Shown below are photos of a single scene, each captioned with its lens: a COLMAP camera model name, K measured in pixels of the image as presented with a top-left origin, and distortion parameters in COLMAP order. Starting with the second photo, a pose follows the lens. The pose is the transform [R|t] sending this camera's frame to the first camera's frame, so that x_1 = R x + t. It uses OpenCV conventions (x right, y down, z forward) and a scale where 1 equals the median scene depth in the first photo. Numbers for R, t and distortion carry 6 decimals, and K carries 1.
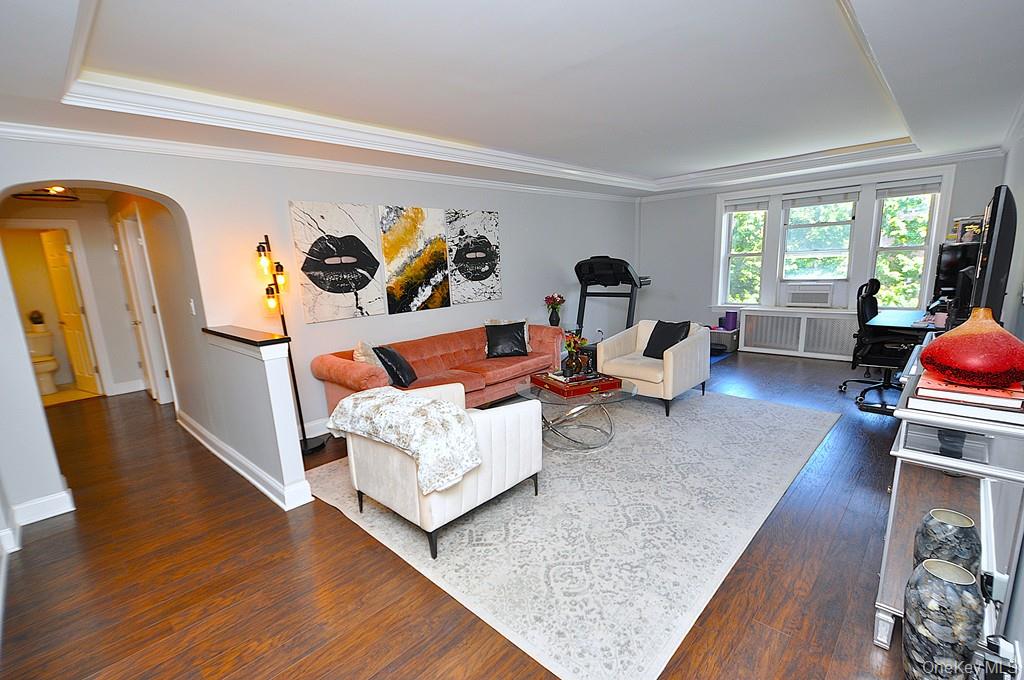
lens RADIAL K [[462.0, 0, 509.6], [0, 462.0, 352.3], [0, 0, 1]] dist [0.000954, -0.000582]
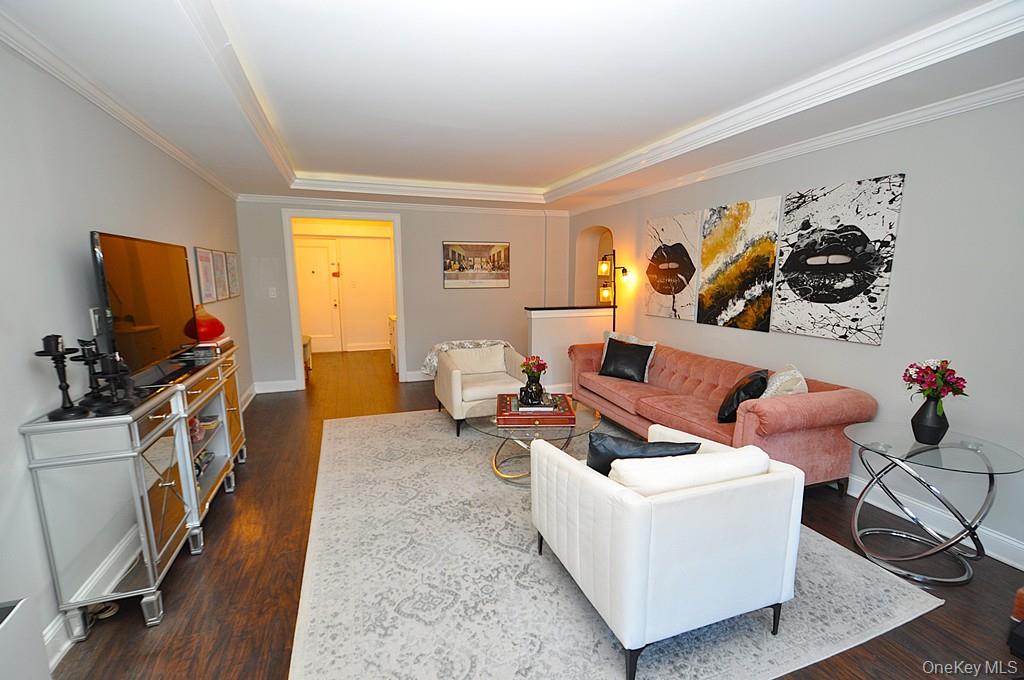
lens RADIAL K [[451.8, 0, 508.4], [0, 451.8, 351.3], [0, 0, 1]] dist [0.001812, -0.000562]
pose [[-0.448119, 0.195949, -0.872235, 0.683449], [-0.150877, 0.945110, 0.289835, -0.219108], [0.881150, 0.261480, -0.393957, 0.953755]]
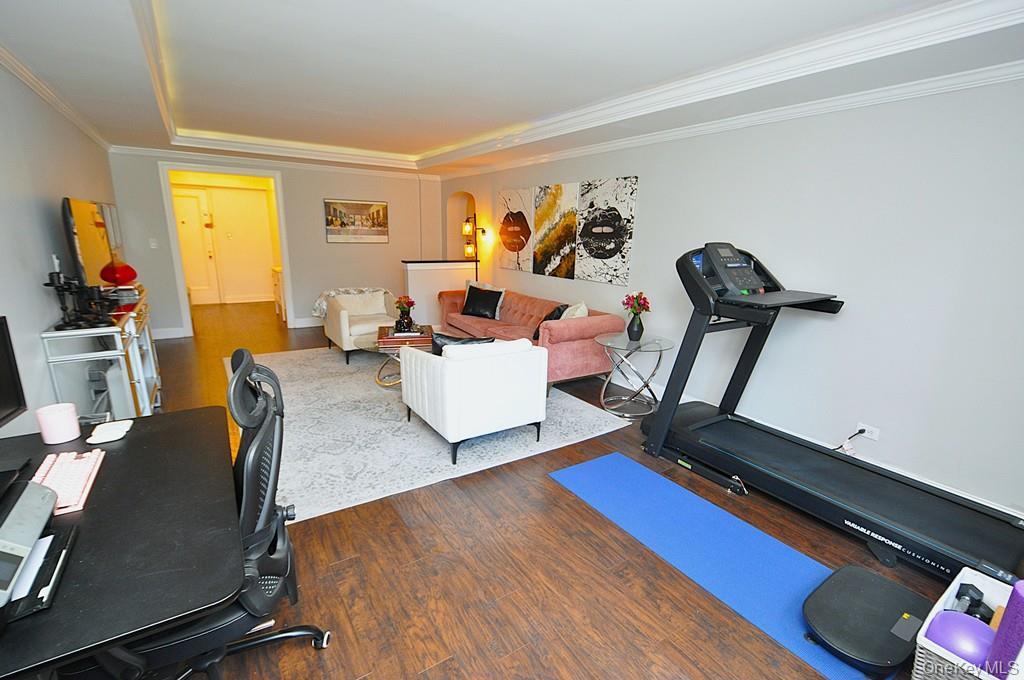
lens RADIAL K [[462.0, 0, 509.6], [0, 462.0, 352.3], [0, 0, 1]] dist [0.000954, -0.000582]
pose [[-0.226672, 0.287303, -0.930632, 0.922456], [-0.203298, 0.920500, 0.333692, -0.269939], [0.952517, 0.264835, -0.150243, 1.089935]]
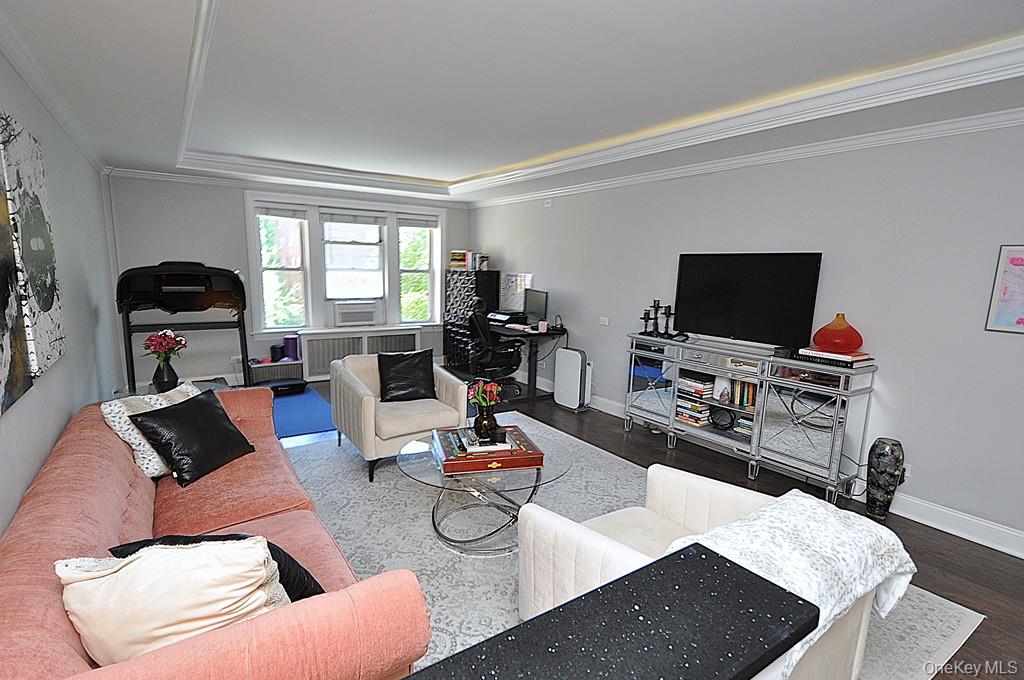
lens RADIAL K [[506.7, 0, 511.2], [0, 506.7, 355.6], [0, 0, 1]] dist [0.000139, -0.000191]
pose [[0.215261, -0.119239, 0.969250, -0.432696], [0.154591, 0.984163, 0.086741, -0.101028], [-0.964243, 0.131165, 0.230285, 0.568887]]
